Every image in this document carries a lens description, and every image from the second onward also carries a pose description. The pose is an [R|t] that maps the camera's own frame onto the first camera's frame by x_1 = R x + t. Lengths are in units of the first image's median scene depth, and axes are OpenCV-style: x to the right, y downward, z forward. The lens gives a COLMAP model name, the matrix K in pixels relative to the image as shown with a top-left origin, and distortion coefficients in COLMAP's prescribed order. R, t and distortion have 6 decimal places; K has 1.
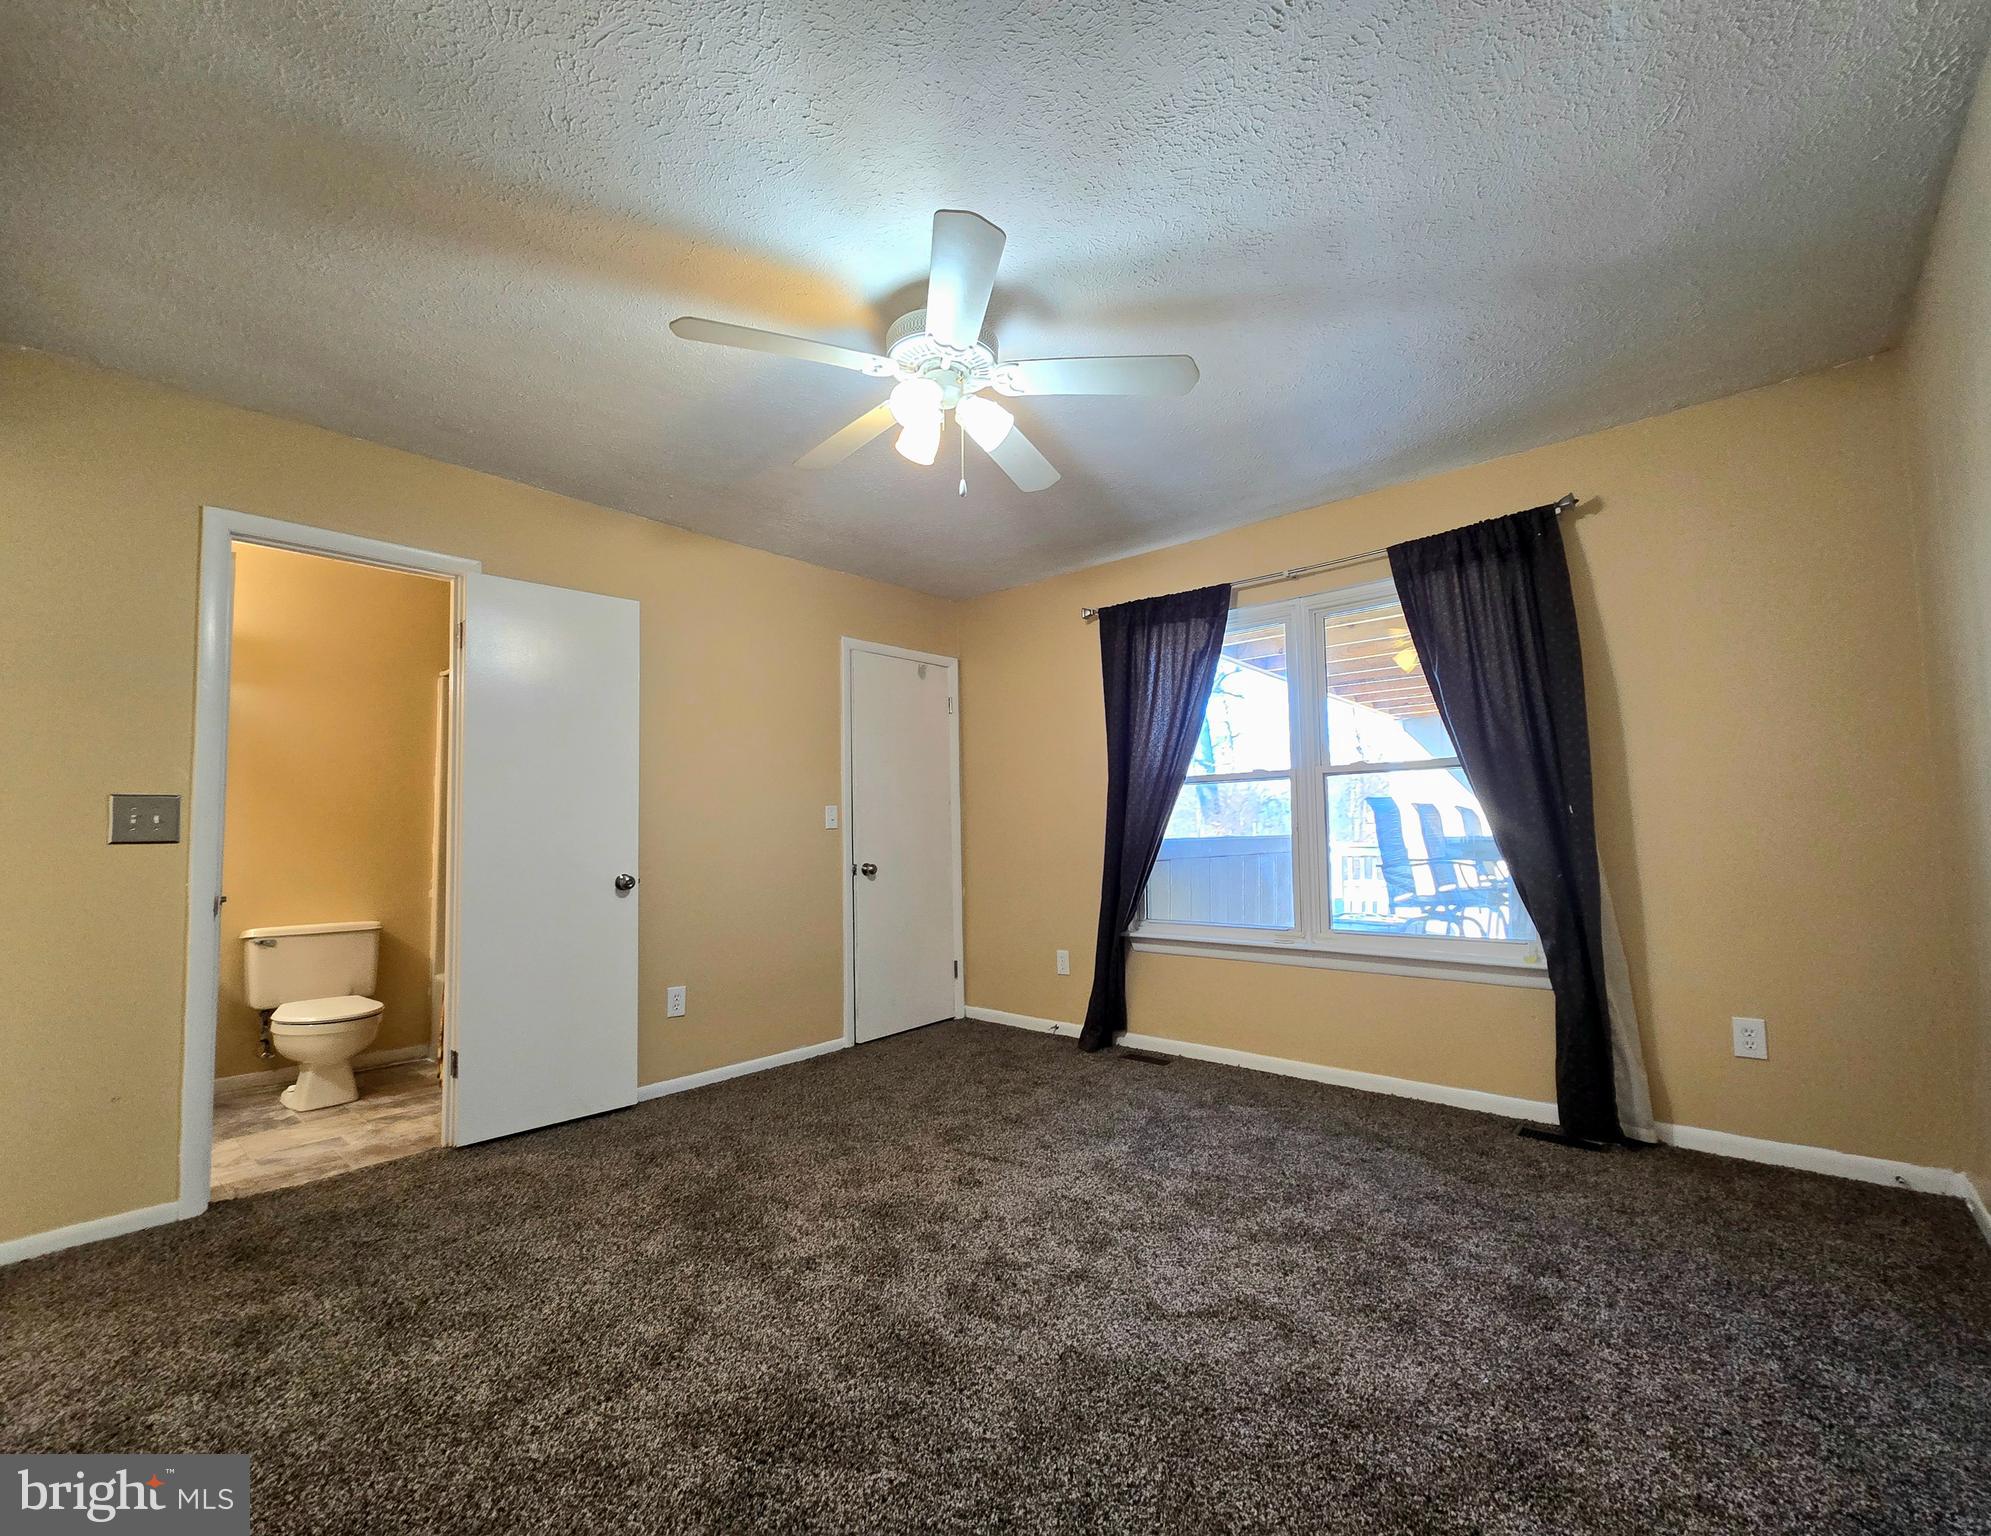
lens RADIAL K [[939.6, 0, 995.5], [0, 939.6, 768.0], [0, 0, 1]] dist [0.000783, -0.000088]
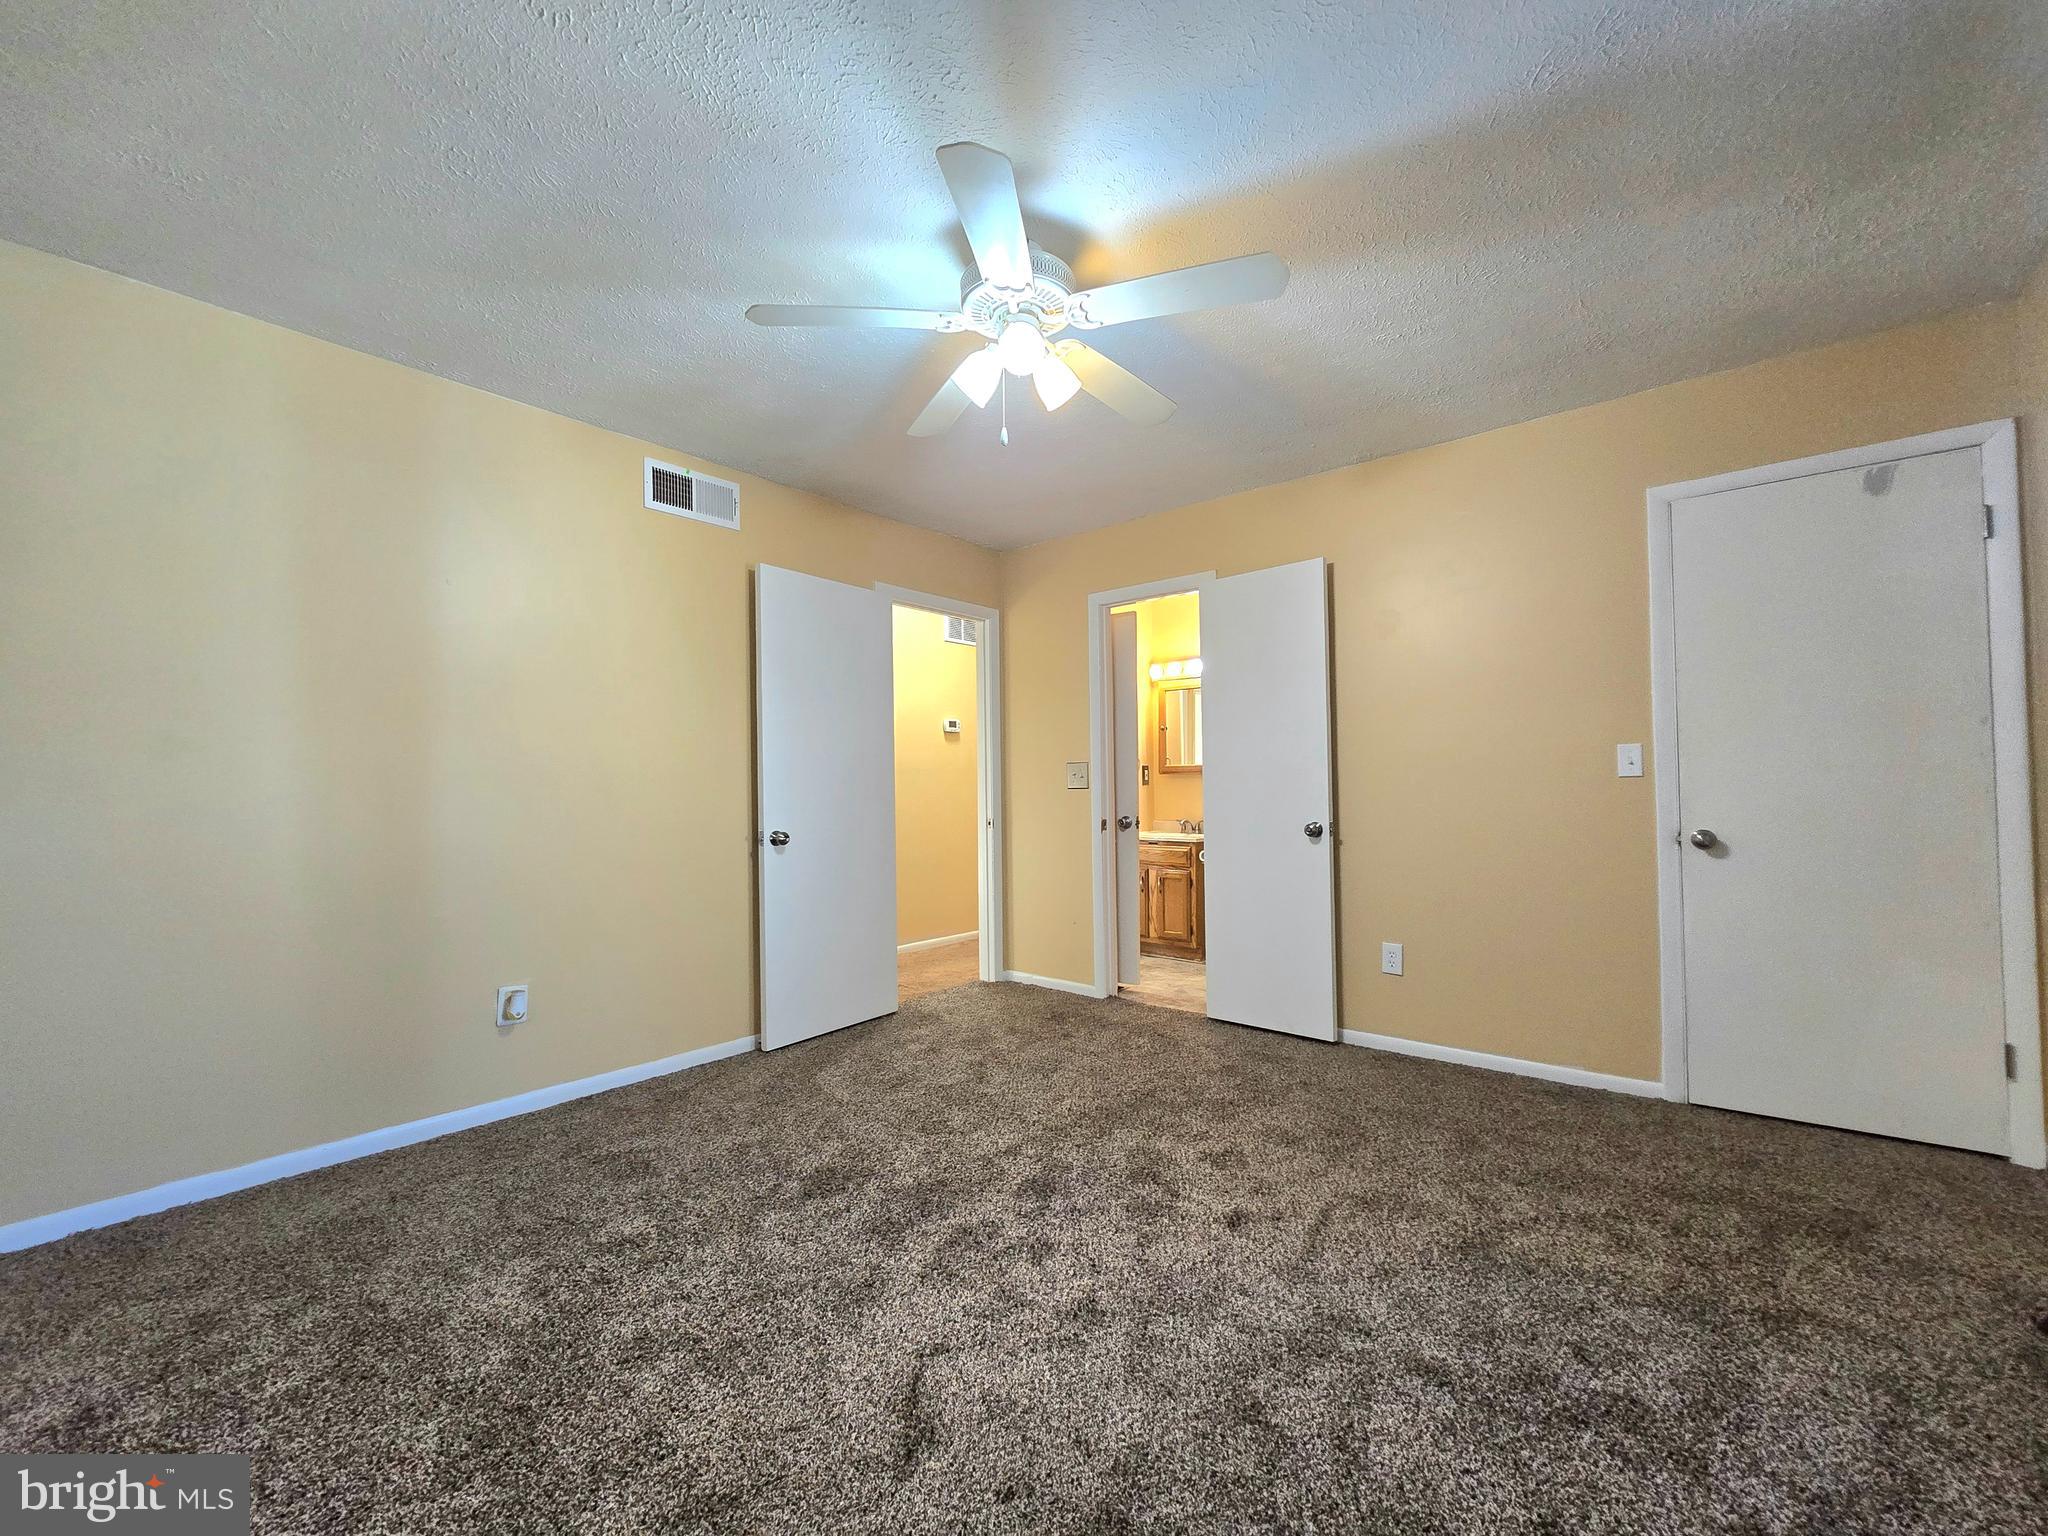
lens RADIAL K [[864.1, 0, 1029.6], [0, 864.1, 778.1], [0, 0, 1]] dist [-0.001864, 0.000840]
pose [[-0.032942, -0.000304, -0.999457, 0.588598], [0.072027, 0.997399, -0.002677, 0.044227], [0.996859, -0.072076, -0.032834, 0.720761]]
